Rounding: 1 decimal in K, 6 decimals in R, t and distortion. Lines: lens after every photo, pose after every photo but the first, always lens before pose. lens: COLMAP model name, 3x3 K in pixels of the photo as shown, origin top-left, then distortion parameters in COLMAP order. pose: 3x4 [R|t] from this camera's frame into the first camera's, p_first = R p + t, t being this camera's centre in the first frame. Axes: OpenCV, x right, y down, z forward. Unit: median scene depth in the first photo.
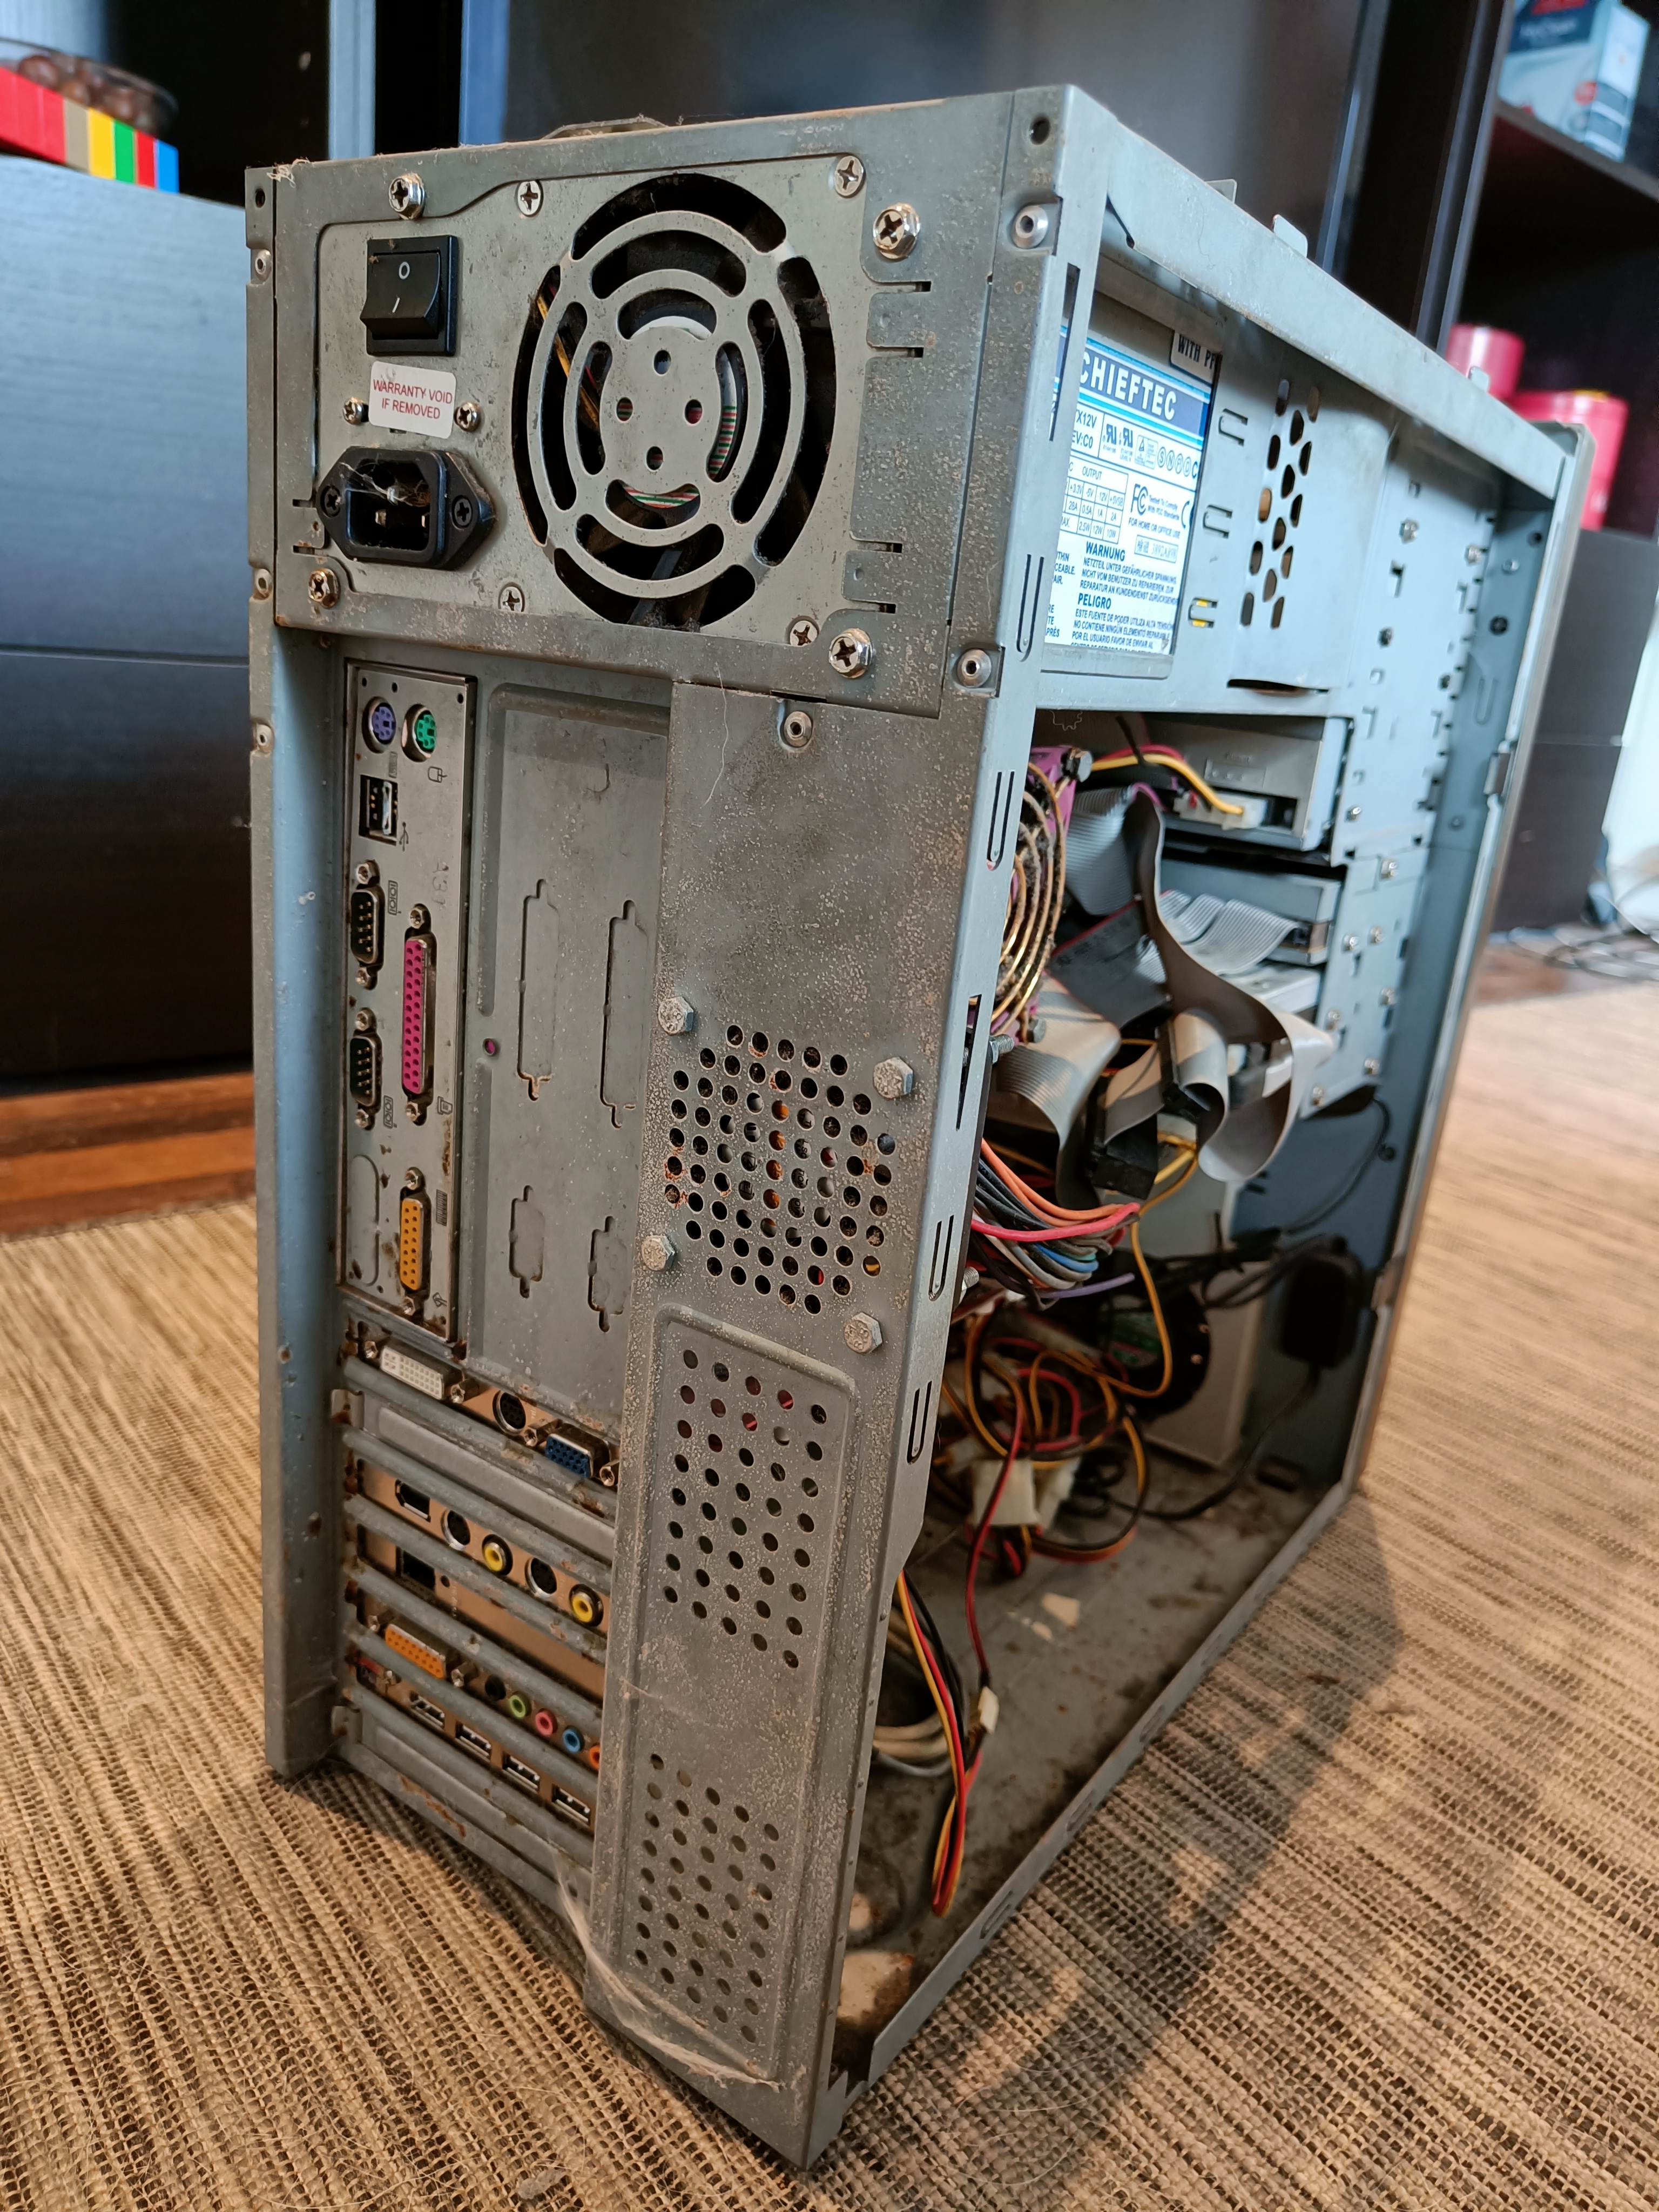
lens RADIAL K [[1580.2, 0, 829.5], [0, 1580.2, 1106.0], [0, 0, 1]] dist [-0.008777, -0.005008]
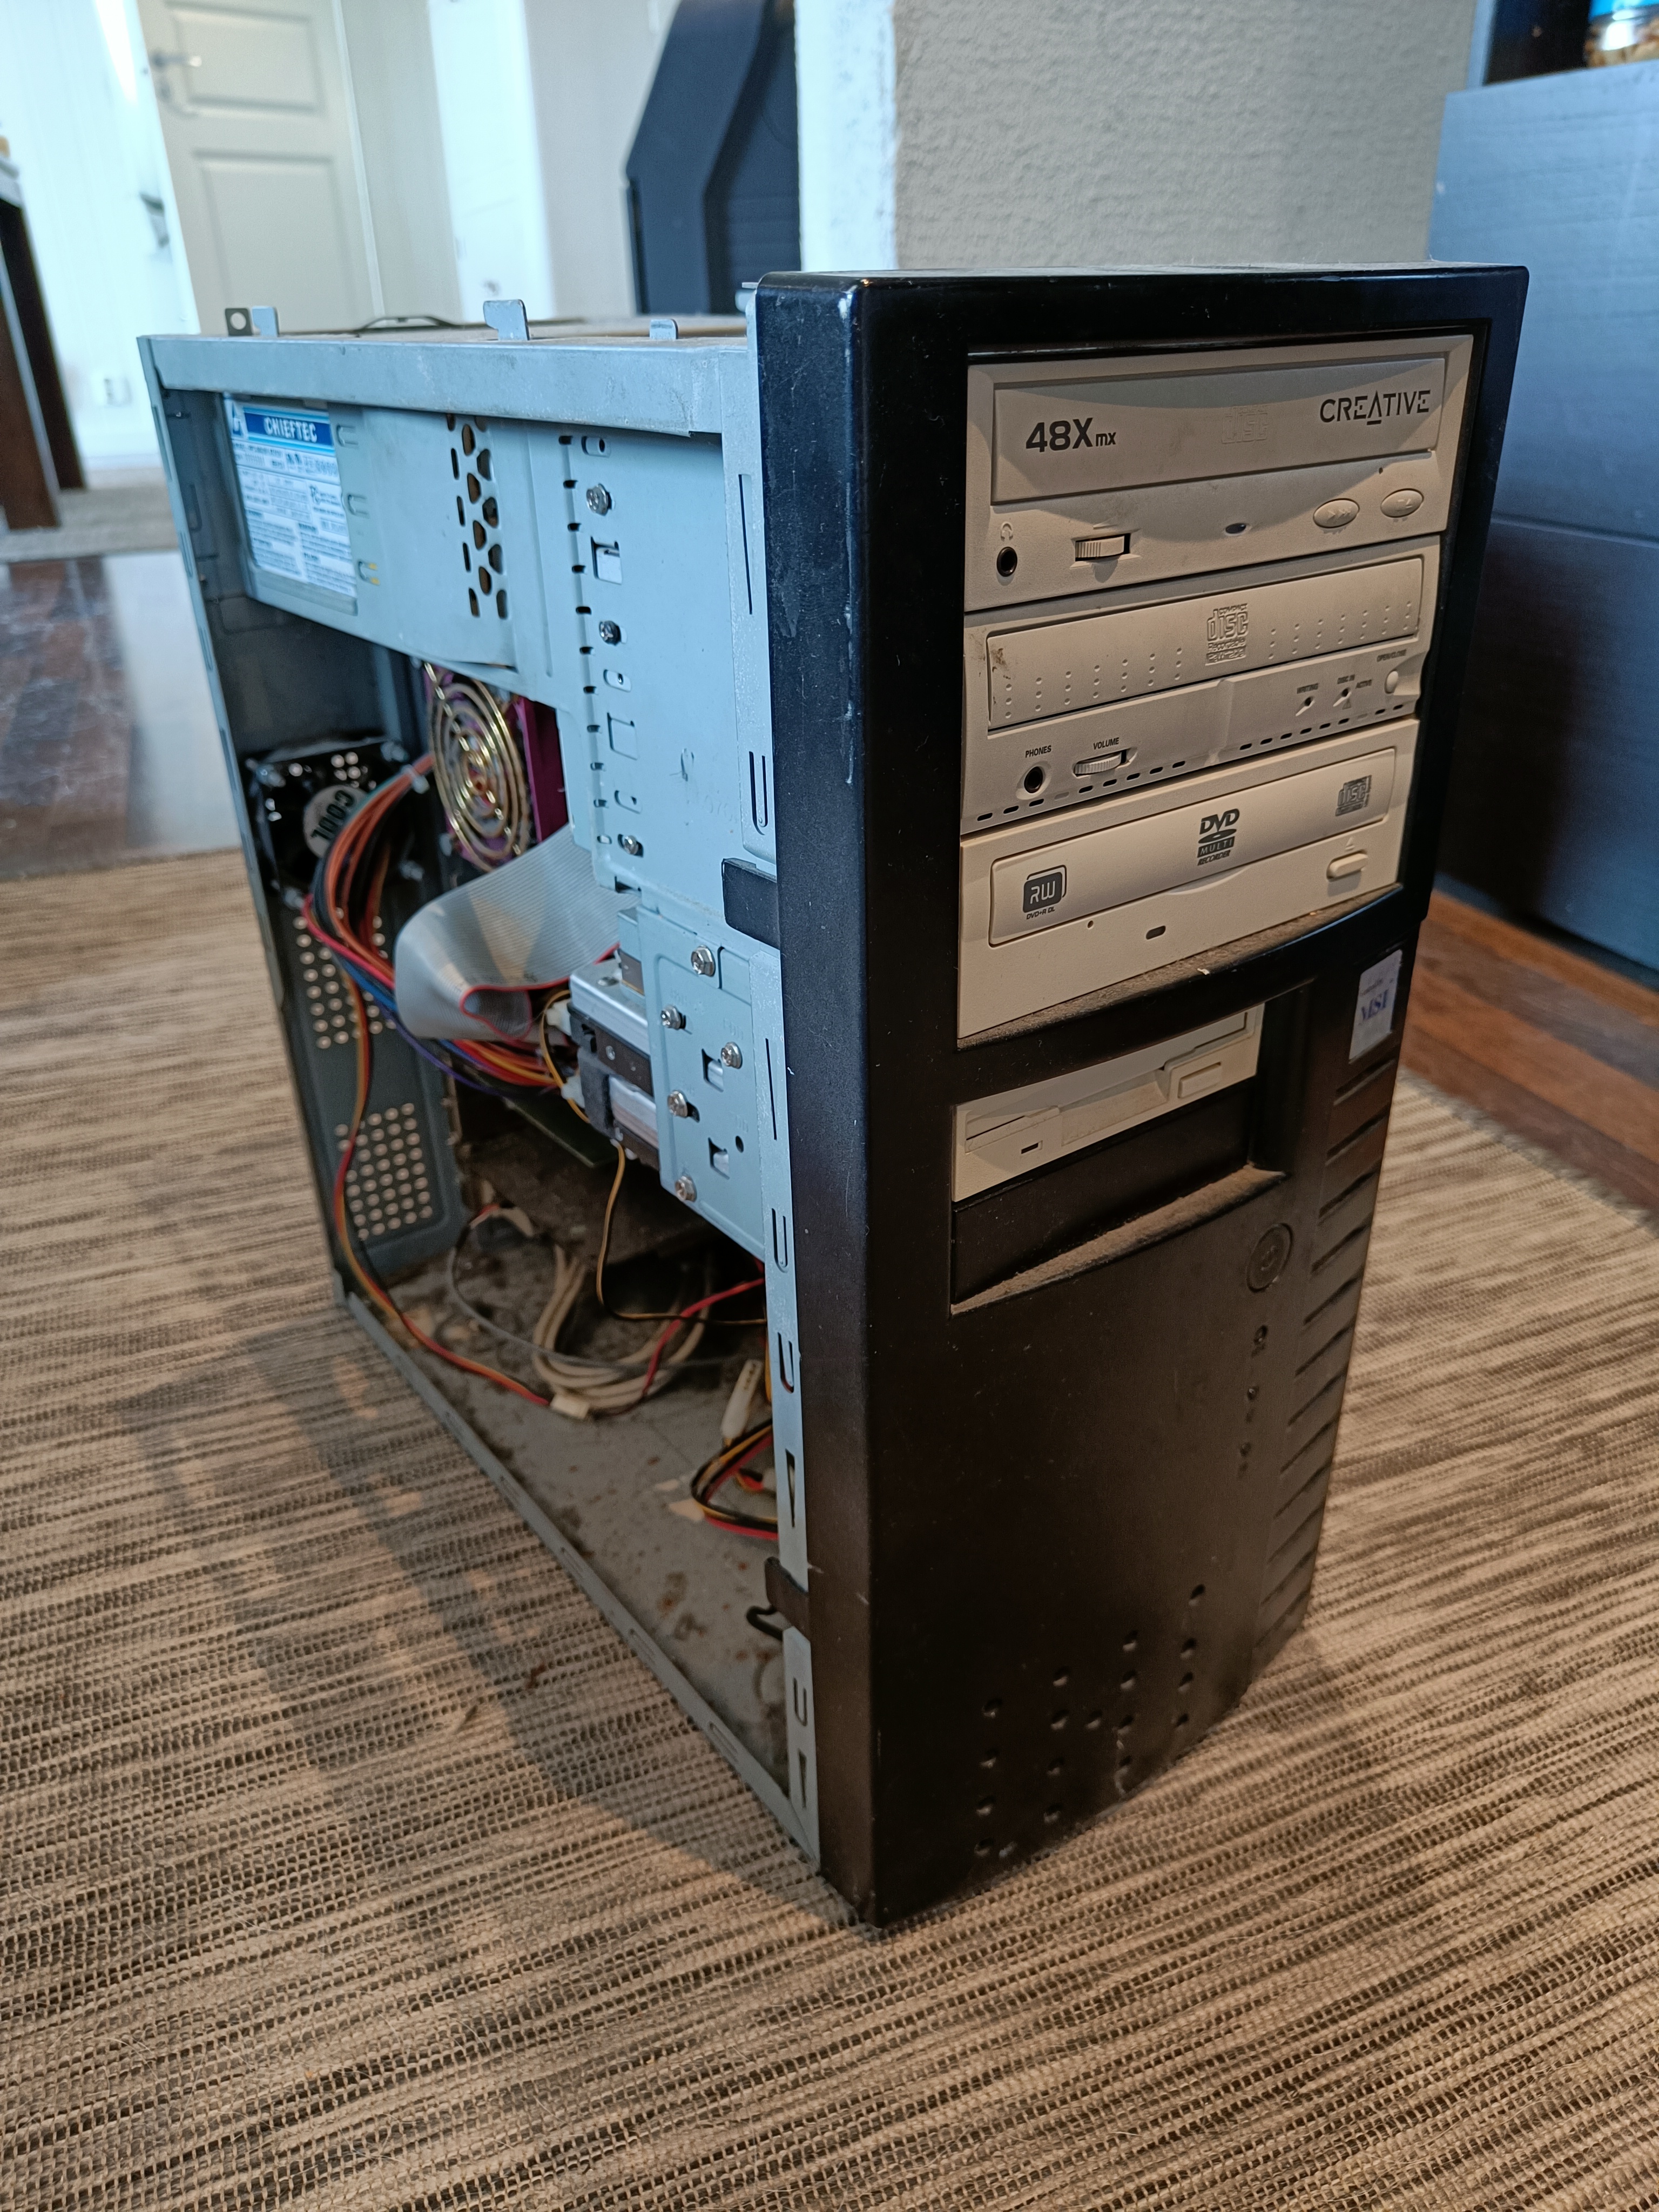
lens RADIAL K [[1580.2, 0, 829.5], [0, 1580.2, 1106.0], [0, 0, 1]] dist [-0.008777, -0.005008]
pose [[-0.316035, 0.356610, -0.879176, 1.167670], [-0.294560, 0.843996, 0.448225, -0.522018], [0.901863, 0.400624, -0.161689, 1.373295]]
